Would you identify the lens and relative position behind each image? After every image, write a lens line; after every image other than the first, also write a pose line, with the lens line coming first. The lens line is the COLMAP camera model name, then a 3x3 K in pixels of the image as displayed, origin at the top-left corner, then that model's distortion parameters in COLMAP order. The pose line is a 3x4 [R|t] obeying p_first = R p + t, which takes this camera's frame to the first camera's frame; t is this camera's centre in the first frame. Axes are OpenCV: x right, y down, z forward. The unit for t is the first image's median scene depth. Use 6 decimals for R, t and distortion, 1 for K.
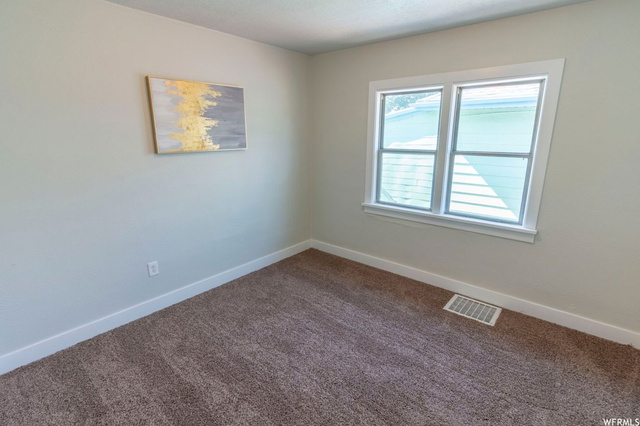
lens RADIAL K [[314.6, 0, 320.0], [0, 314.6, 213.0], [0, 0, 1]] dist [0.000360, -0.000094]
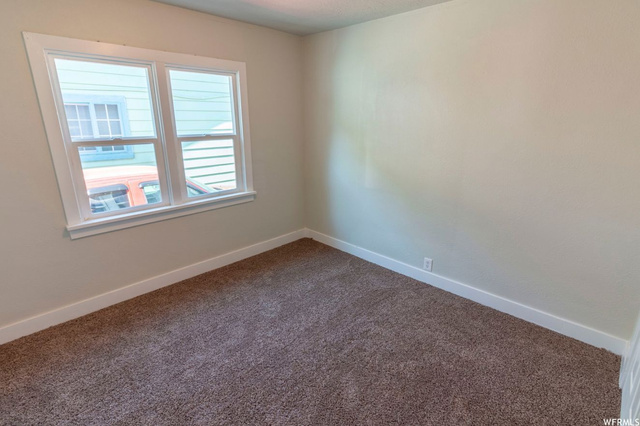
lens RADIAL K [[314.6, 0, 320.0], [0, 314.6, 213.0], [0, 0, 1]] dist [0.000360, -0.000094]
pose [[0.070913, -0.285613, 0.955718, -0.584577], [0.239968, 0.934875, 0.261579, -0.135942], [-0.968187, 0.210792, 0.134833, 0.531884]]
